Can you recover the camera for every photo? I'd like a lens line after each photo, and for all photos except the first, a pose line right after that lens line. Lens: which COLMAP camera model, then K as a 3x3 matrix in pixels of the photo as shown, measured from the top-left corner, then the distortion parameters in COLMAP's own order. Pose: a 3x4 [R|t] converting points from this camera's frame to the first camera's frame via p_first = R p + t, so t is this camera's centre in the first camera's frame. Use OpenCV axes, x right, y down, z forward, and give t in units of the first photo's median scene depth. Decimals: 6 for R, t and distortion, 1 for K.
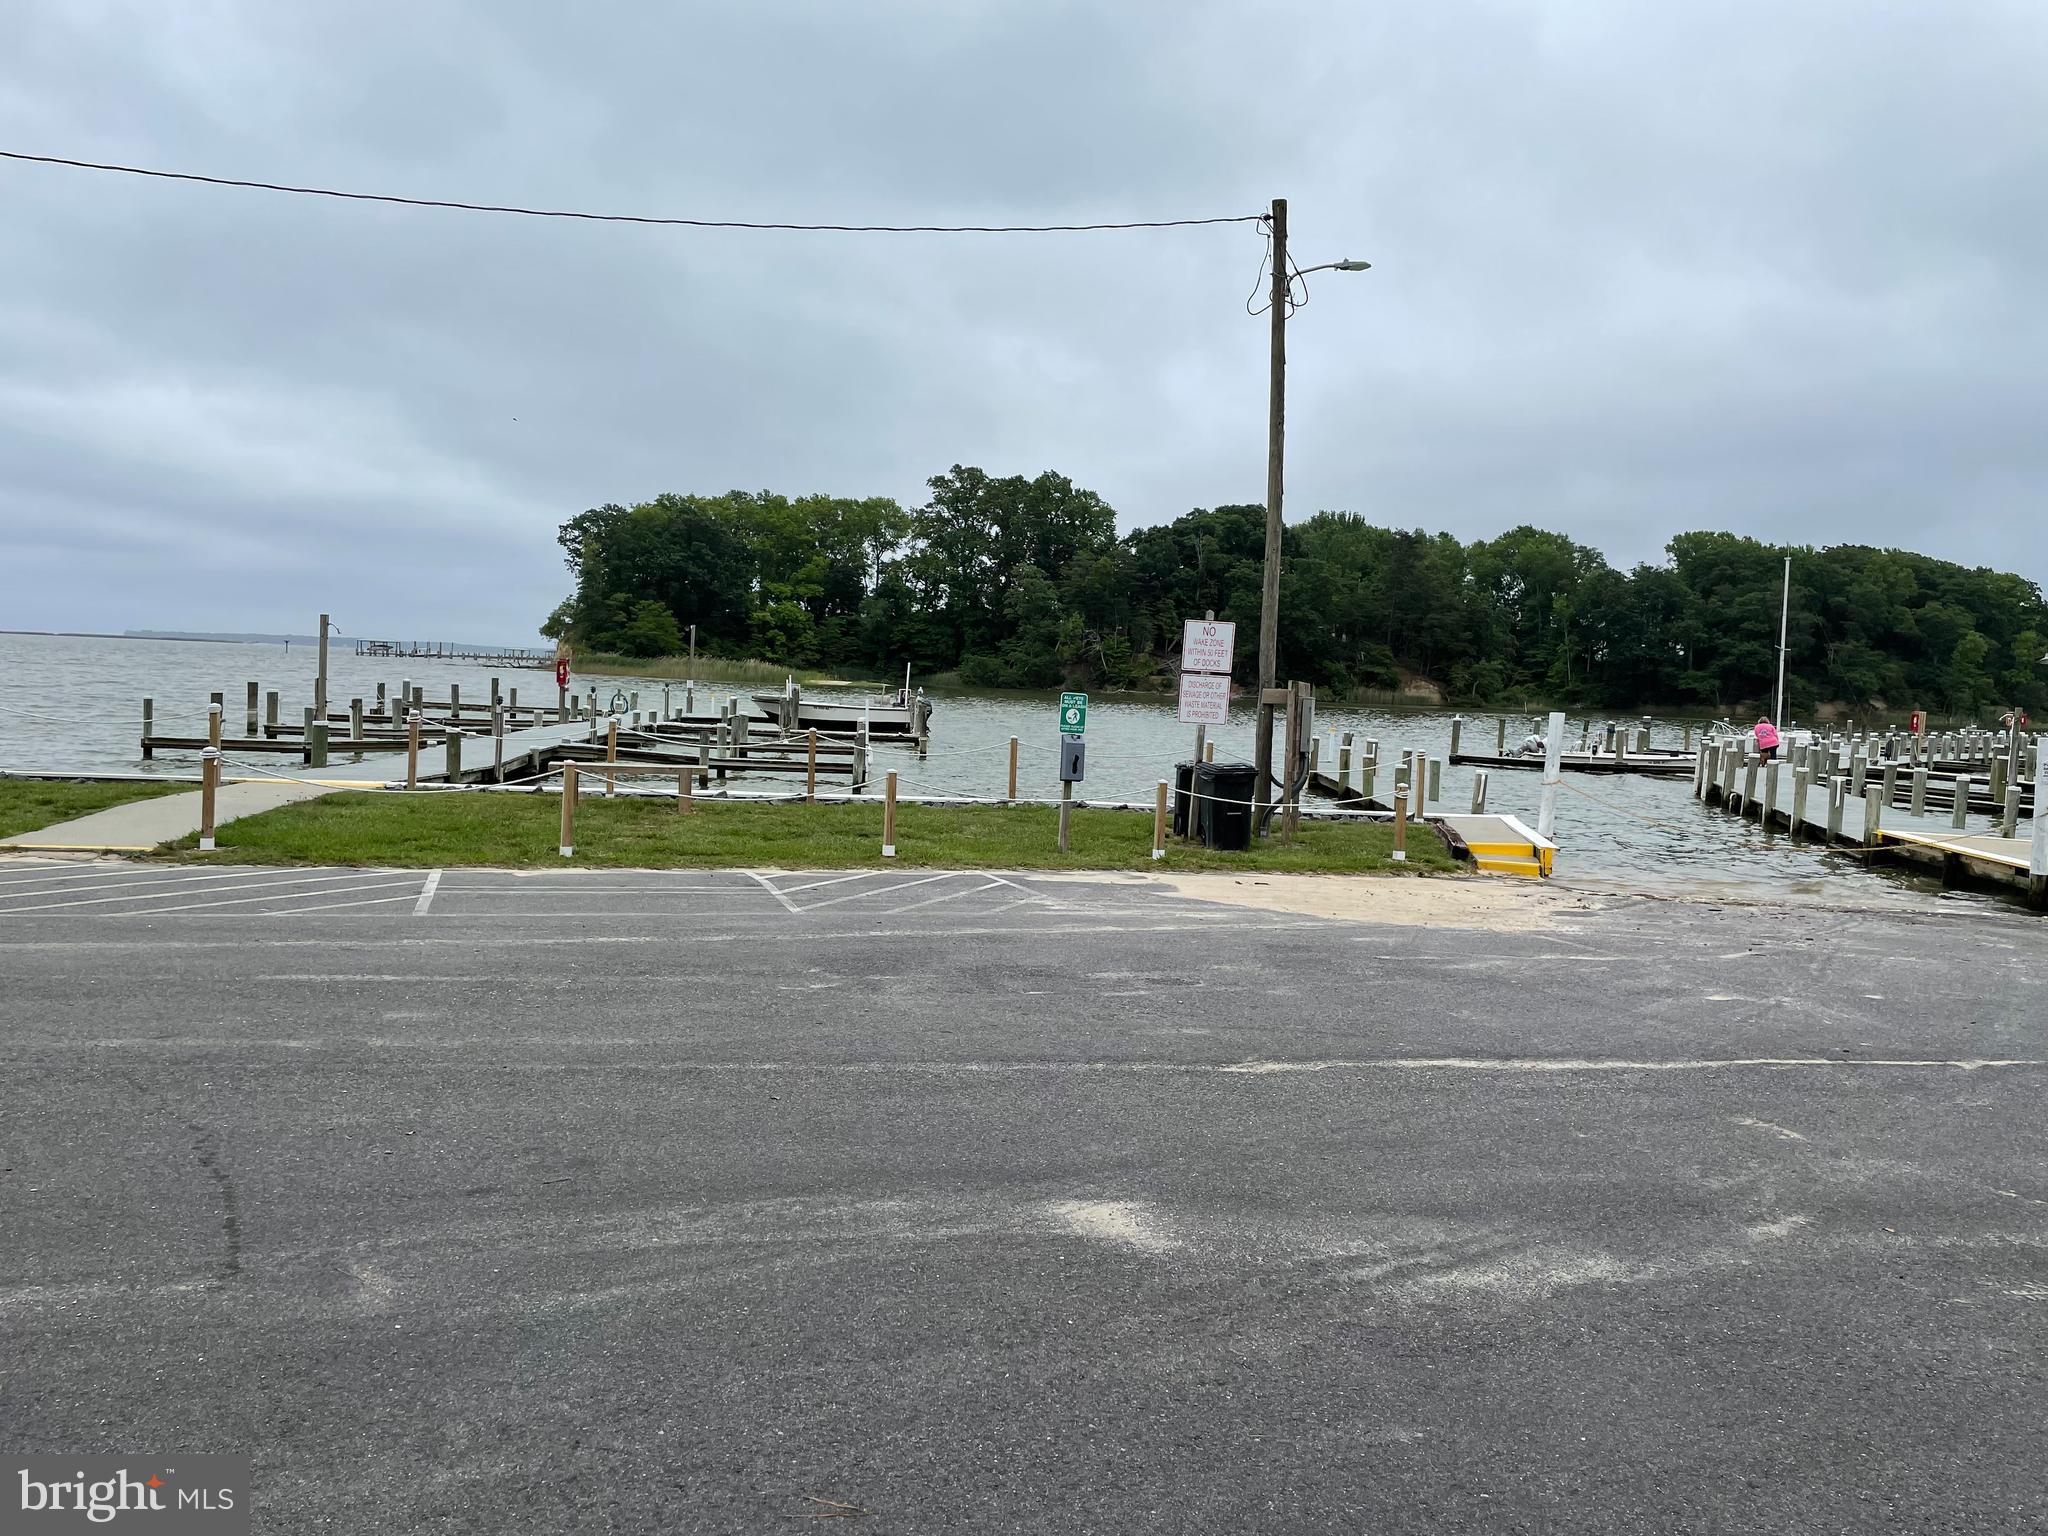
lens RADIAL K [[1545.2, 0, 1051.2], [0, 1545.2, 756.1], [0, 0, 1]] dist [0.090924, -0.110264]
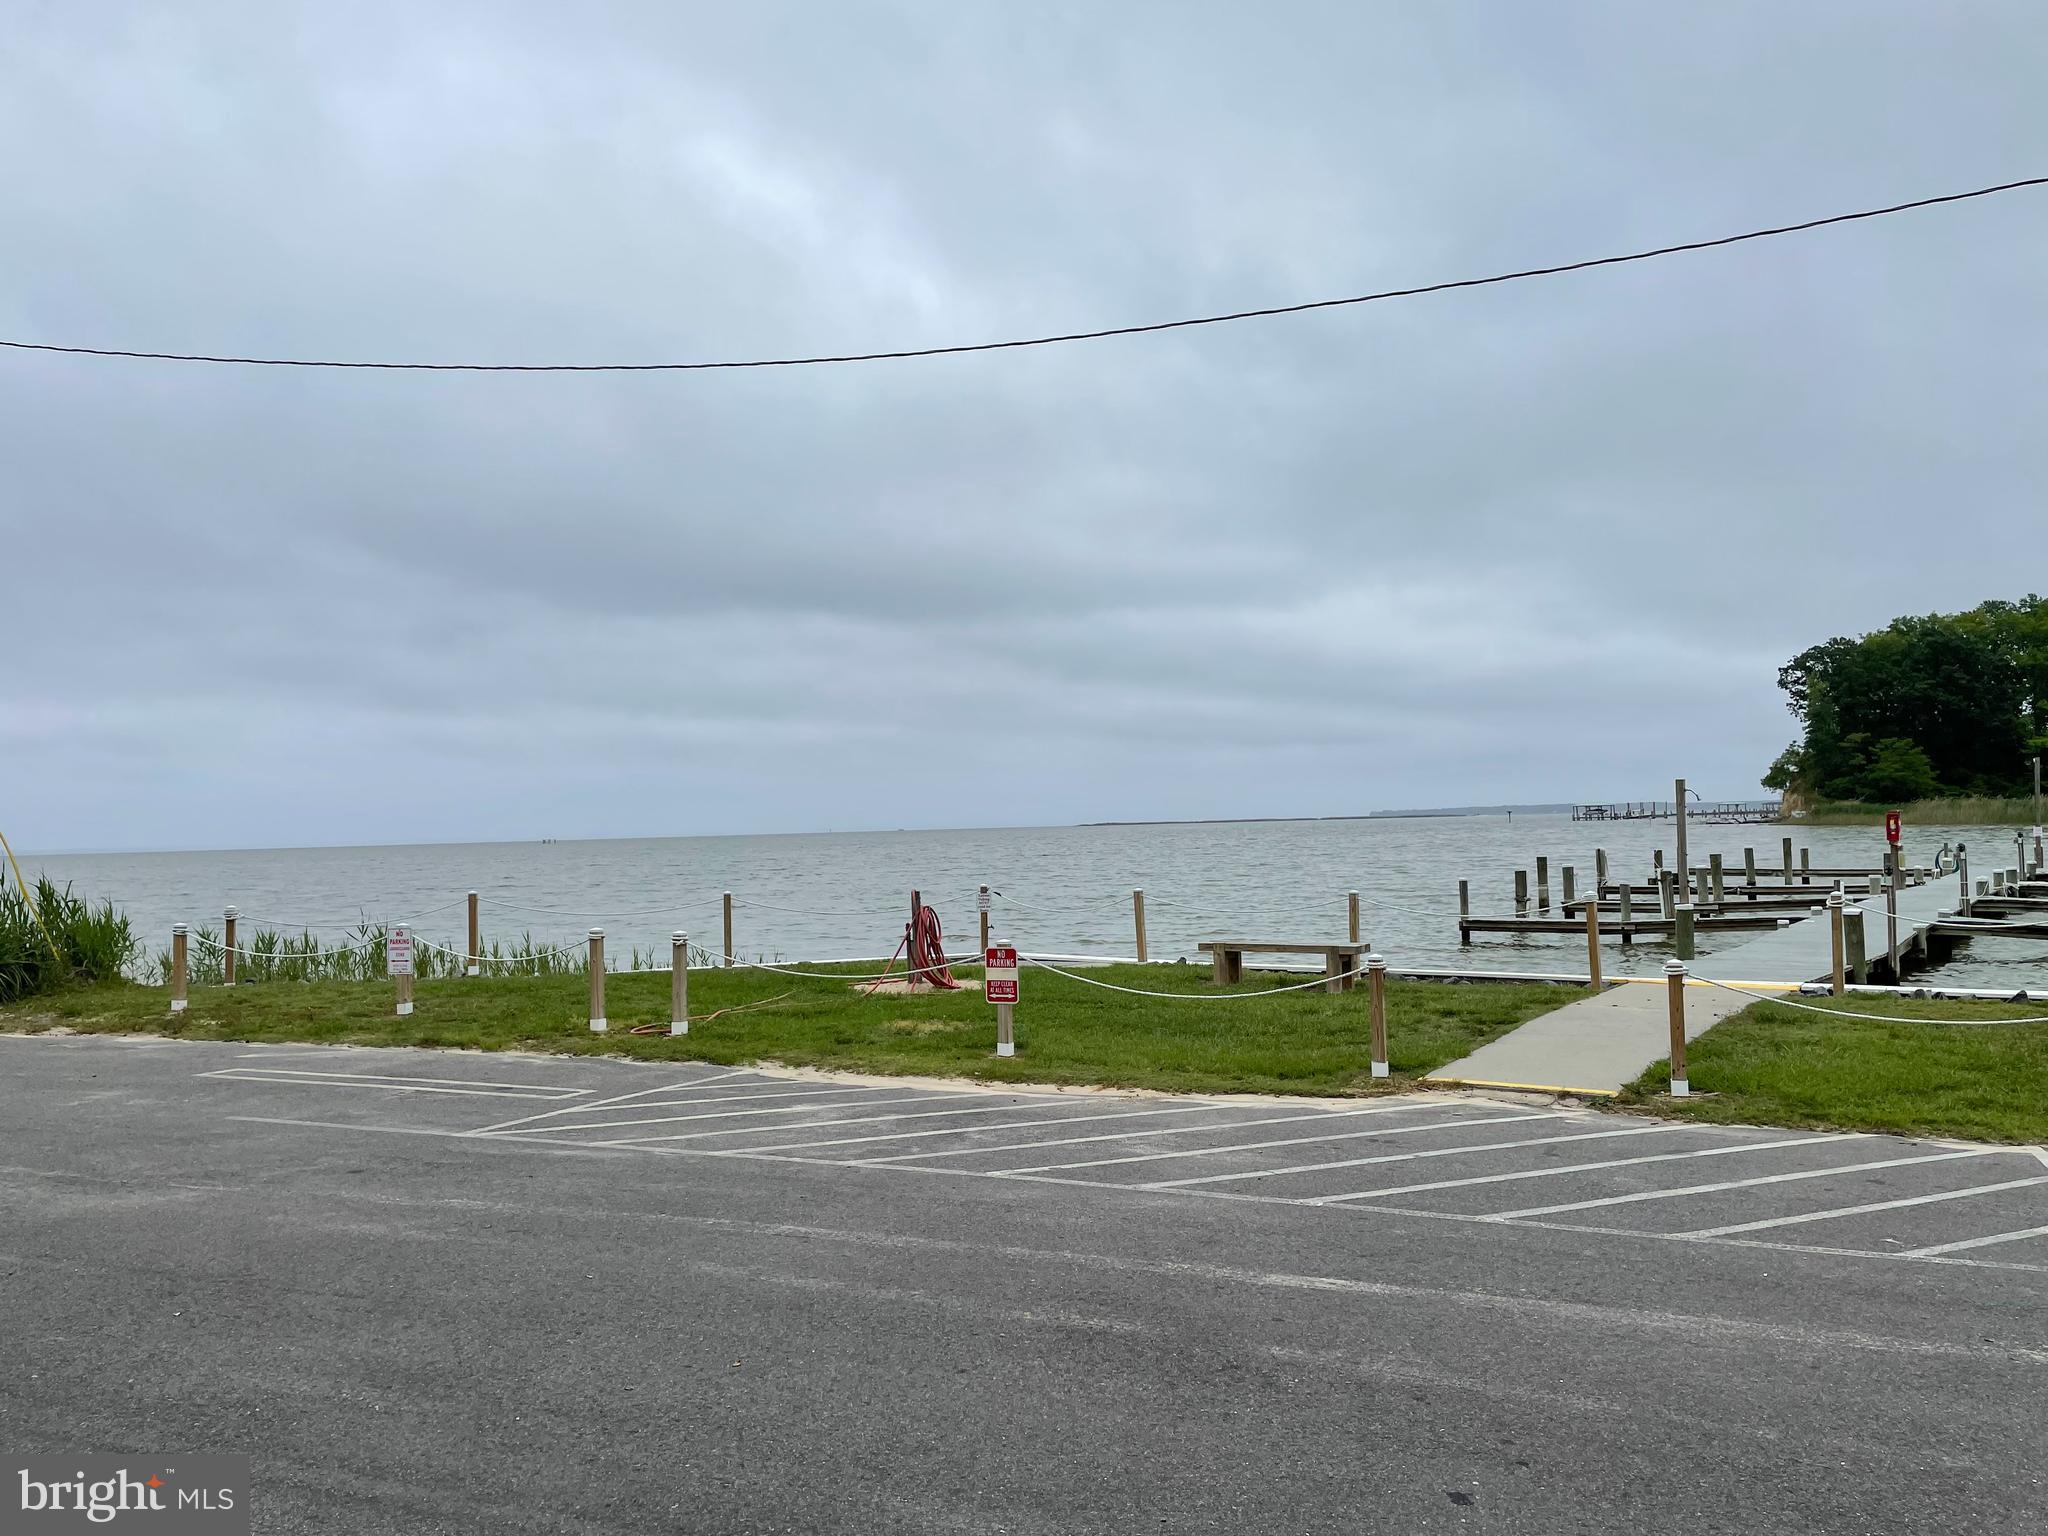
lens RADIAL K [[1545.2, 0, 1030.2], [0, 1545.2, 763.6], [0, 0, 1]] dist [0.090924, -0.110264]
pose [[0.732541, -0.087745, -0.675044, -0.248874], [0.021723, 0.994166, -0.105653, -0.027530], [0.680376, 0.062732, 0.730174, 0.229966]]
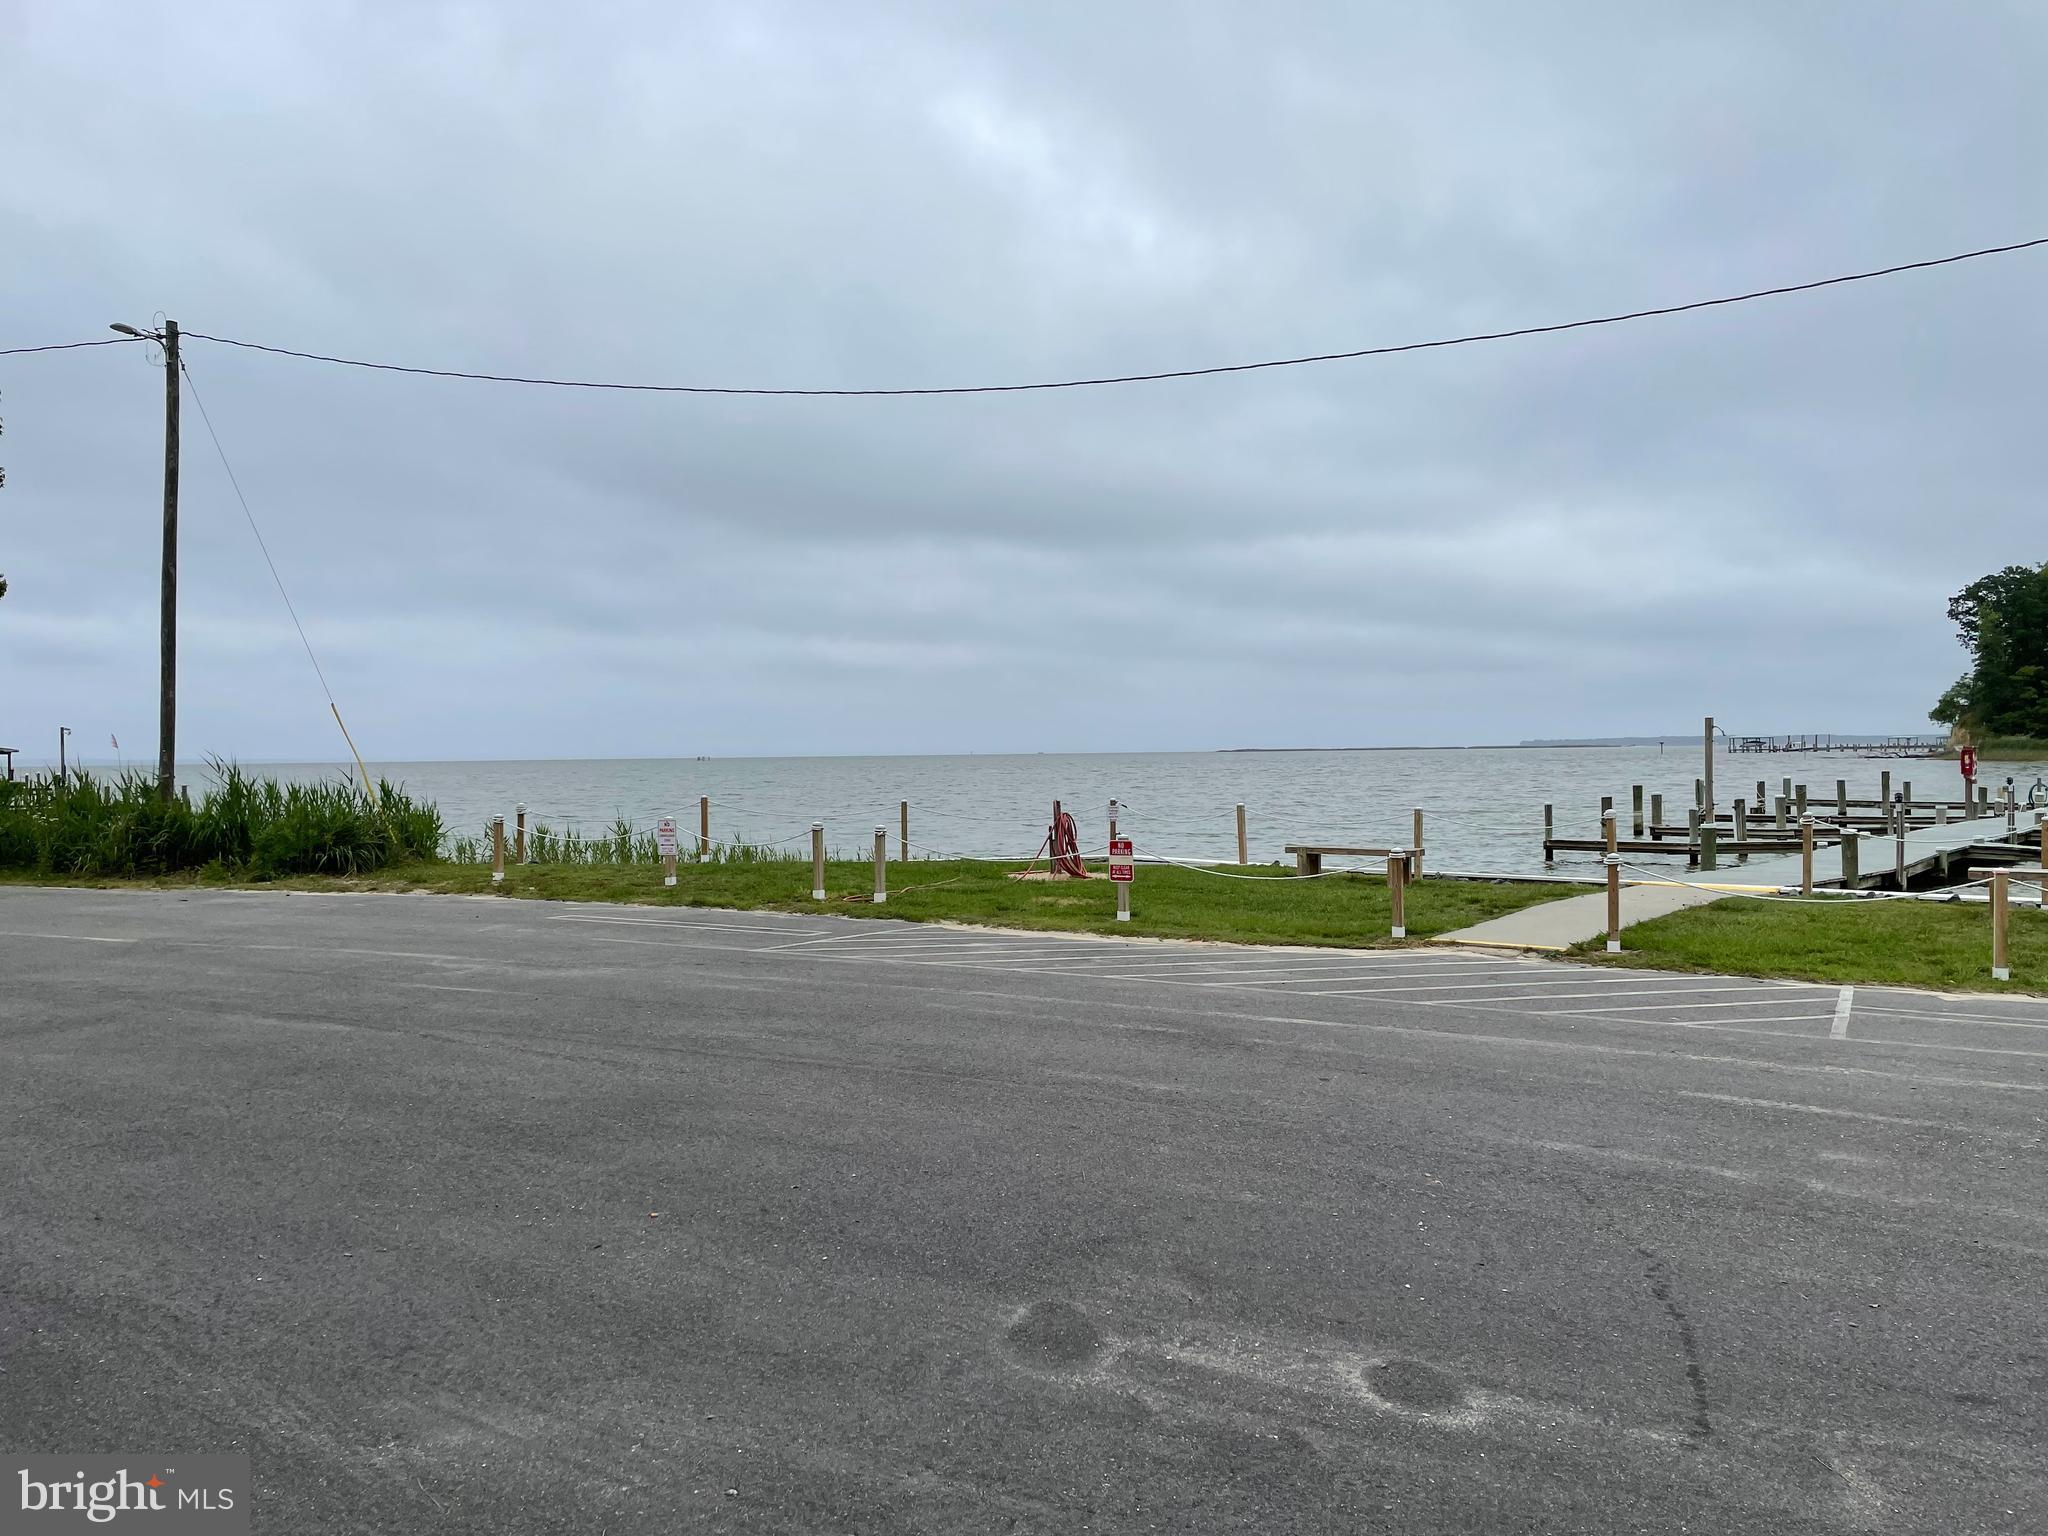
lens RADIAL K [[1545.2, 0, 1034.8], [0, 1545.2, 753.1], [0, 0, 1]] dist [0.090924, -0.110264]
pose [[0.671313, -0.048879, -0.739560, -0.022782], [0.001641, 0.997919, -0.064465, -0.006133], [0.741172, 0.042062, 0.669996, 0.016444]]
